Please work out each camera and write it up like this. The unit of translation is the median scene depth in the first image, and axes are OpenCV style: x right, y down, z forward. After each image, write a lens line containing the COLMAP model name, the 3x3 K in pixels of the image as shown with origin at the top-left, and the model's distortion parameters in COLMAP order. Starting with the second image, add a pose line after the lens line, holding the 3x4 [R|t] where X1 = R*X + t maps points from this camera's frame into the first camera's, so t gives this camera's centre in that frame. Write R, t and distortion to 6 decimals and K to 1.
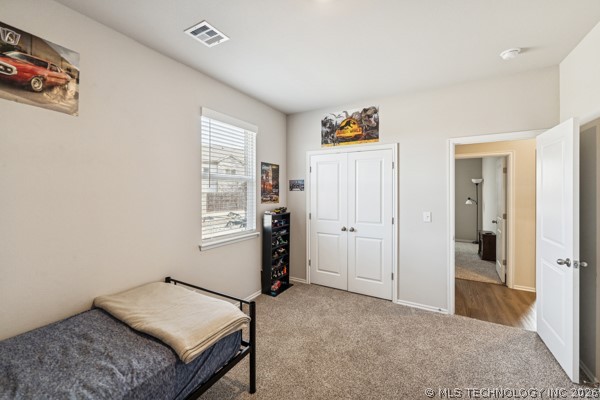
lens RADIAL K [[245.0, 0, 297.4], [0, 245.0, 197.3], [0, 0, 1]] dist [0.000444, -0.000158]
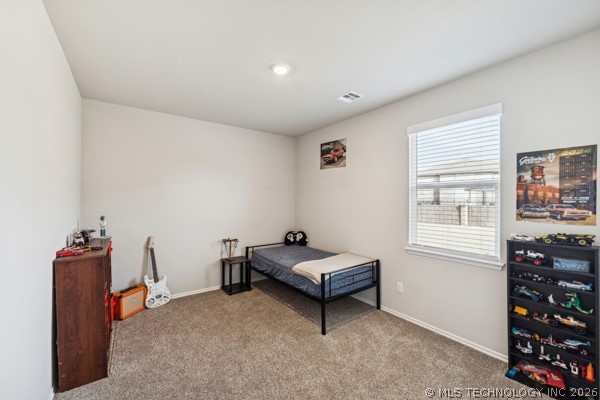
lens RADIAL K [[245.0, 0, 297.4], [0, 245.0, 197.3], [0, 0, 1]] dist [0.000444, -0.000158]
pose [[-0.405697, 0.003843, -0.914000, 0.640230], [-0.008009, 0.999938, 0.007759, -0.033440], [0.913973, 0.010468, -0.405641, 0.737696]]
